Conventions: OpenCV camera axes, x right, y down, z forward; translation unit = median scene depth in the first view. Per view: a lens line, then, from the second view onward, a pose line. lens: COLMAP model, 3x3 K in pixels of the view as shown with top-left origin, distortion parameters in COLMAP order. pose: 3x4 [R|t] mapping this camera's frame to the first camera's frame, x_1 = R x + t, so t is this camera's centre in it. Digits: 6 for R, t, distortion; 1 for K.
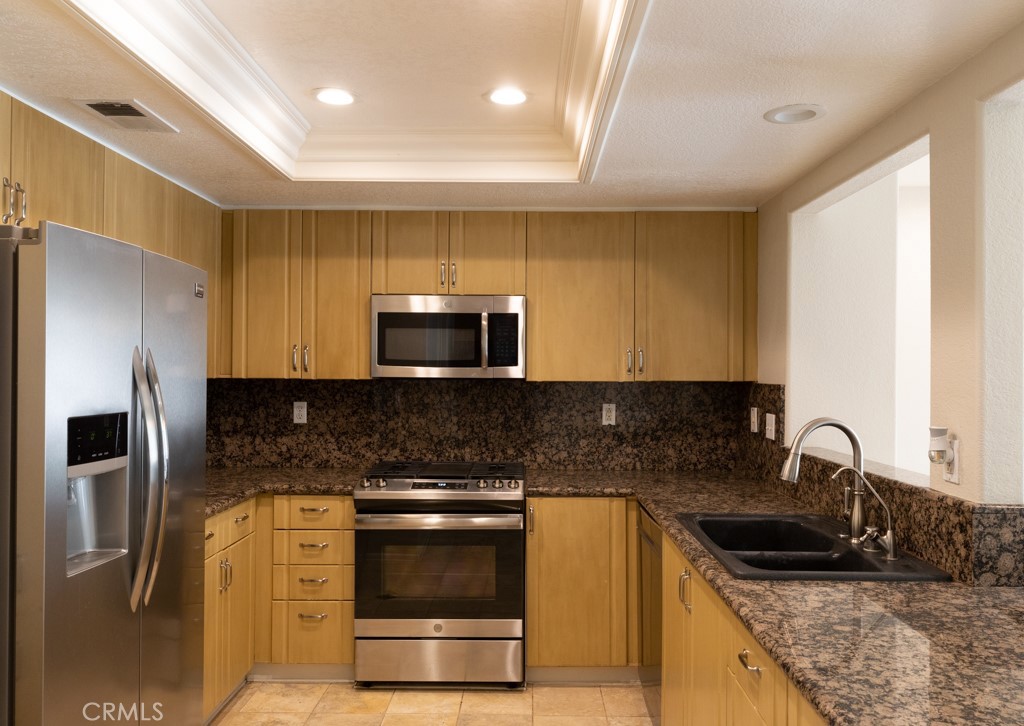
lens RADIAL K [[775.8, 0, 512.0], [0, 775.8, 363.0], [0, 0, 1]] dist [0.002377, 0.004910]
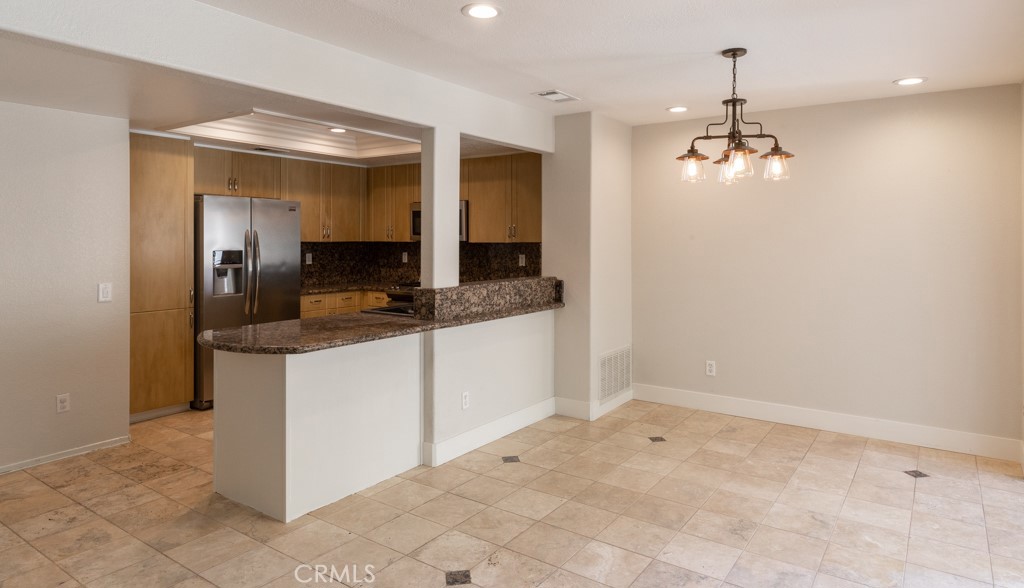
lens RADIAL K [[599.9, 0, 521.8], [0, 599.9, 240.5], [0, 0, 1]] dist [0.002261, 0.000439]
pose [[0.832486, -0.002842, -0.554039, 1.022857], [0.008231, 0.999940, 0.007238, 0.008209], [0.553985, -0.010586, 0.832459, -0.230955]]
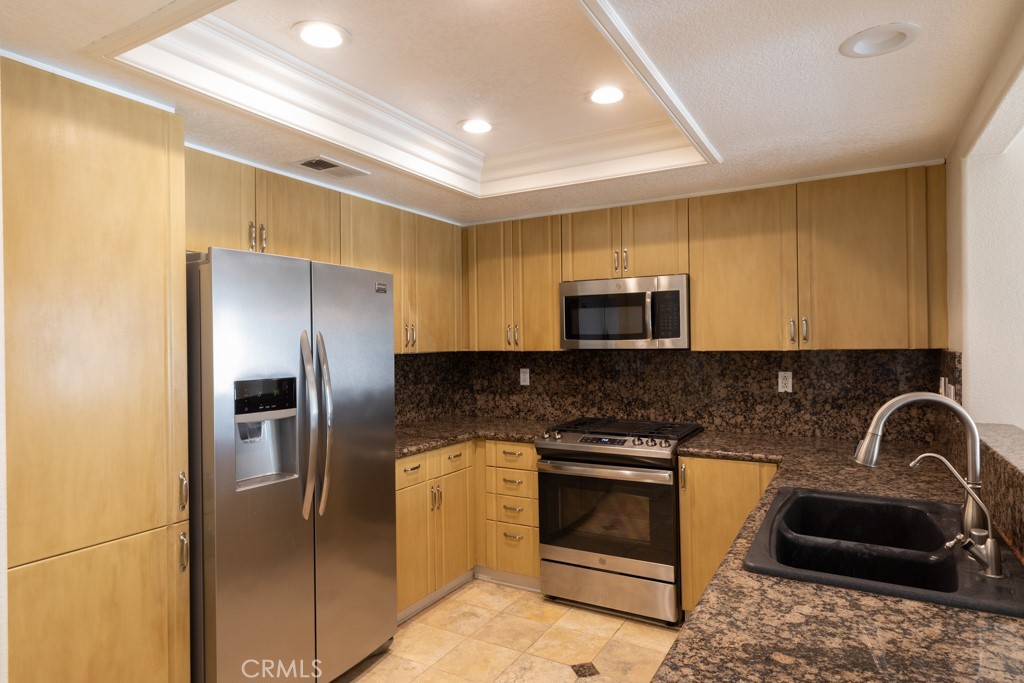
lens RADIAL K [[588.1, 0, 512.0], [0, 588.1, 341.5], [0, 0, 1]] dist [0.002421, 0.000676]
pose [[0.874272, -0.018133, -0.485098, 0.207208], [0.021530, 0.999767, 0.001430, 0.003156], [0.484959, -0.011694, 0.874459, 0.144754]]
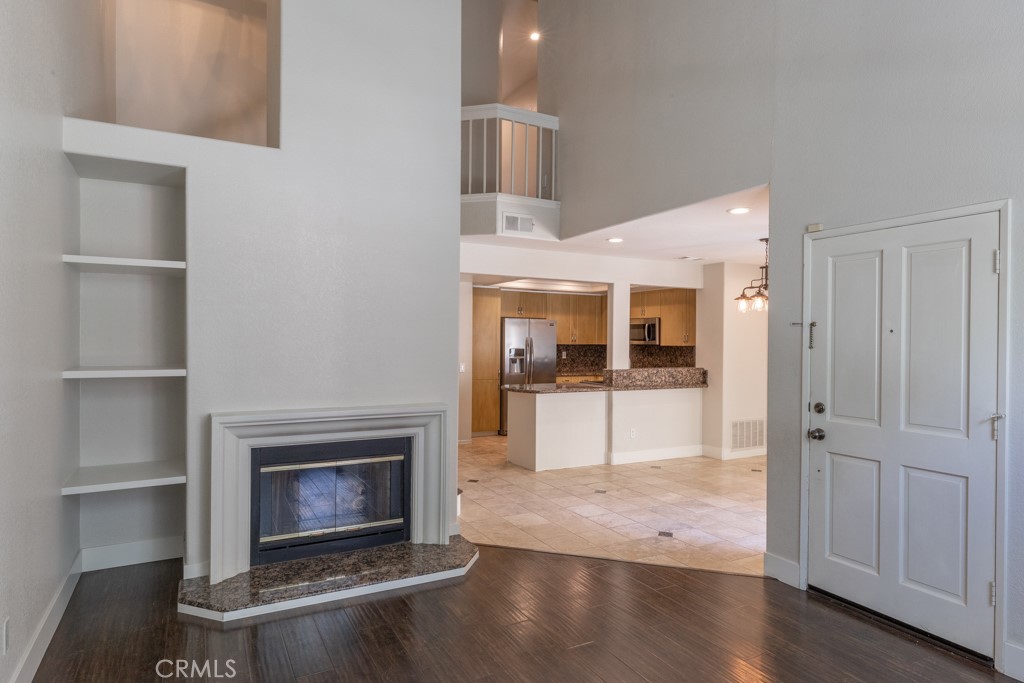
lens RADIAL K [[588.1, 0, 512.0], [0, 588.1, 341.5], [0, 0, 1]] dist [0.002421, 0.000676]
pose [[0.481800, -0.001415, -0.876280, 1.800381], [0.002758, 0.999996, -0.000098, 0.006282], [0.876277, -0.002370, 0.481802, -0.637270]]
